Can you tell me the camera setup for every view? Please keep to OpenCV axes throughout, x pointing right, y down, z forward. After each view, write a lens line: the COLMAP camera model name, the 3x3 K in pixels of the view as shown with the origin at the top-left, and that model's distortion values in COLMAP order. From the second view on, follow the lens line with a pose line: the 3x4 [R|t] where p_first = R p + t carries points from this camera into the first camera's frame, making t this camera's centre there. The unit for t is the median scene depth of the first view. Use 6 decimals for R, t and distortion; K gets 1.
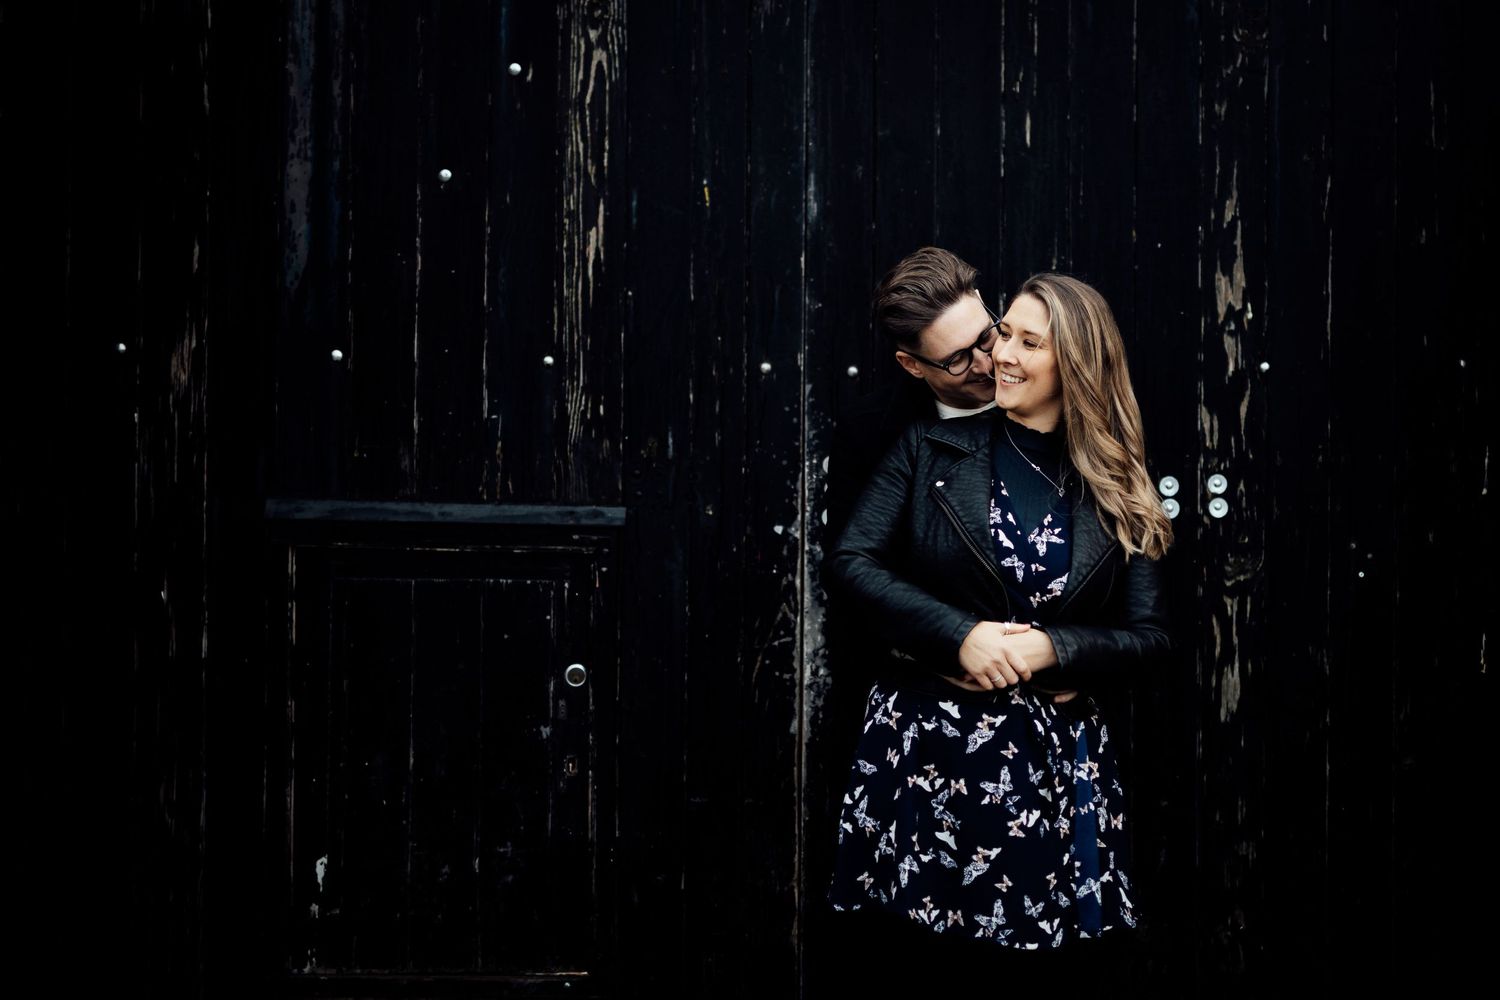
lens RADIAL K [[2115.3, 0, 750.0], [0, 2115.3, 500.0], [0, 0, 1]] dist [0.009740, 0.090483]
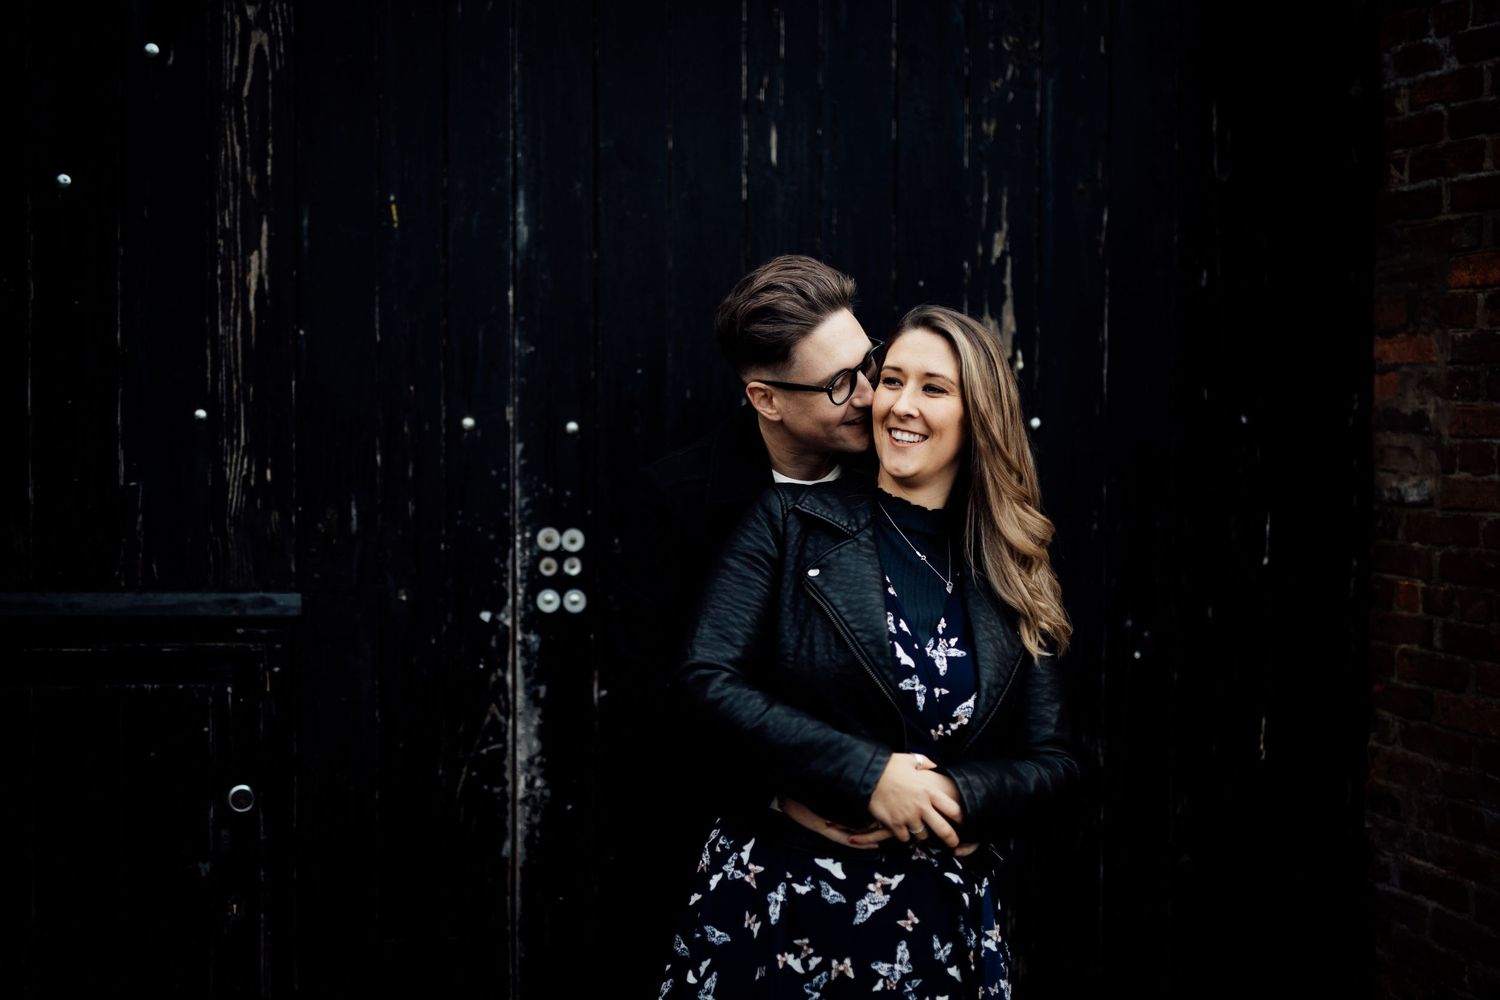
lens RADIAL K [[2101.6, 0, 750.5], [0, 2101.6, 617.1], [0, 0, 1]] dist [0.010849, 0.020674]
pose [[0.978634, -0.017972, 0.204823, -0.055541], [0.012151, 0.999487, 0.029642, -0.009446], [-0.205251, -0.026520, 0.978350, 0.164061]]
